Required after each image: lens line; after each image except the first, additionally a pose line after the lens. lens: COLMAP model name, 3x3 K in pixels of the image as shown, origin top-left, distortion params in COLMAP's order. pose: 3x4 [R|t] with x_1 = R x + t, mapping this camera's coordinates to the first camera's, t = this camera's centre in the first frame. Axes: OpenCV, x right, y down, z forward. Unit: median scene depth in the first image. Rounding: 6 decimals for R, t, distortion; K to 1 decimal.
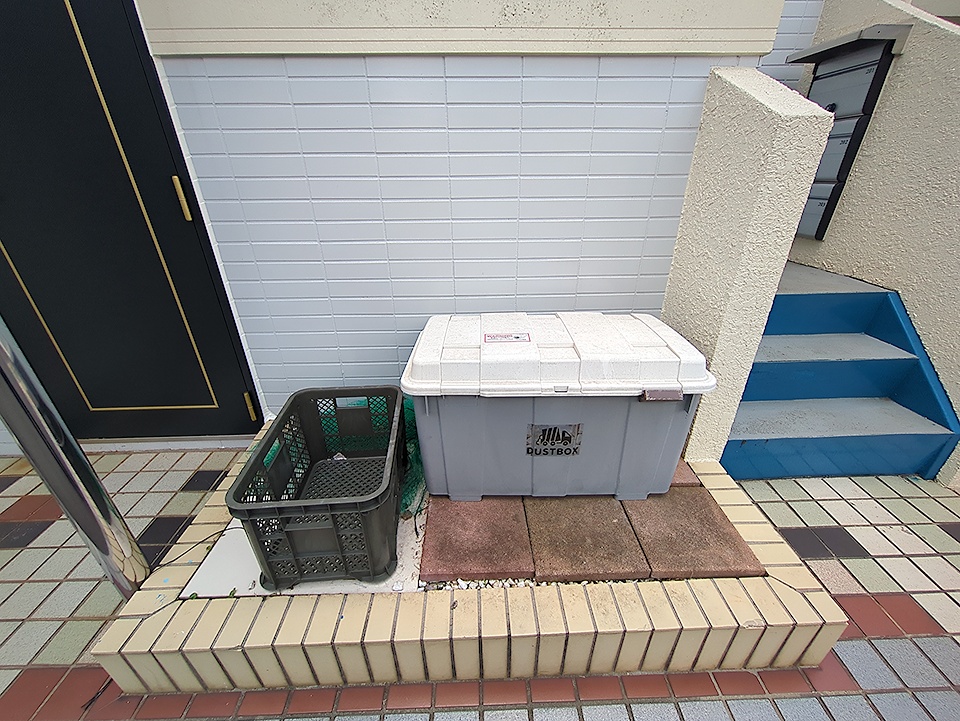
lens RADIAL K [[375.7, 0, 483.8], [0, 375.7, 359.3], [0, 0, 1]] dist [-0.000881, 0.000263]
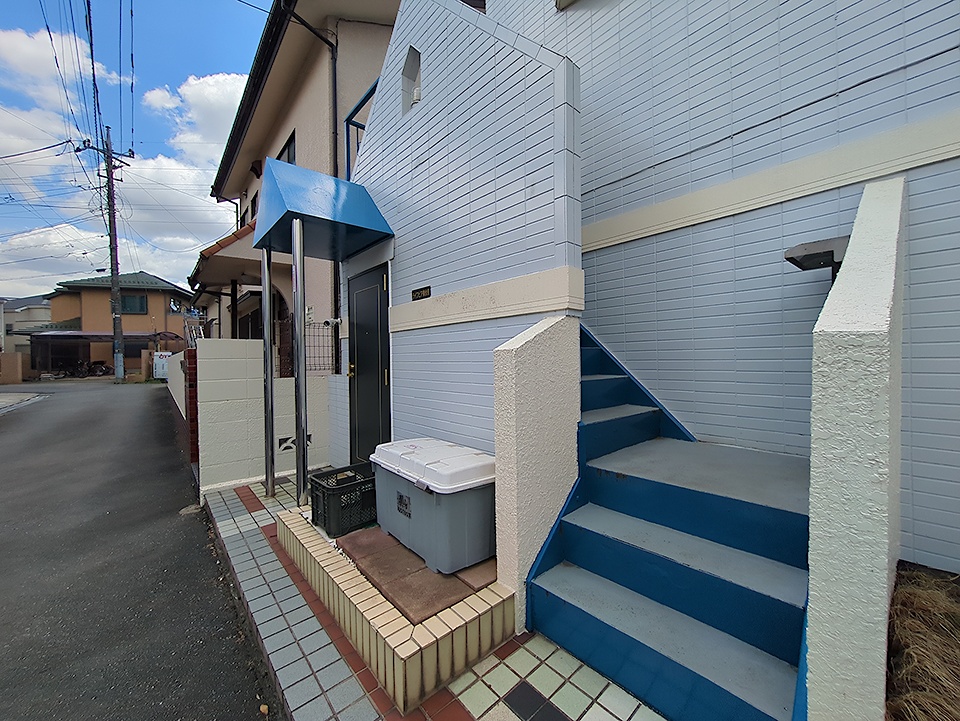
lens RADIAL K [[375.7, 0, 480.2], [0, 375.7, 363.9], [0, 0, 1]] dist [-0.000881, 0.000263]
pose [[0.635904, 0.008077, -0.771726, 1.821151], [-0.330165, 0.906669, -0.262568, -0.050527], [0.697580, 0.421764, 0.579221, -0.100152]]
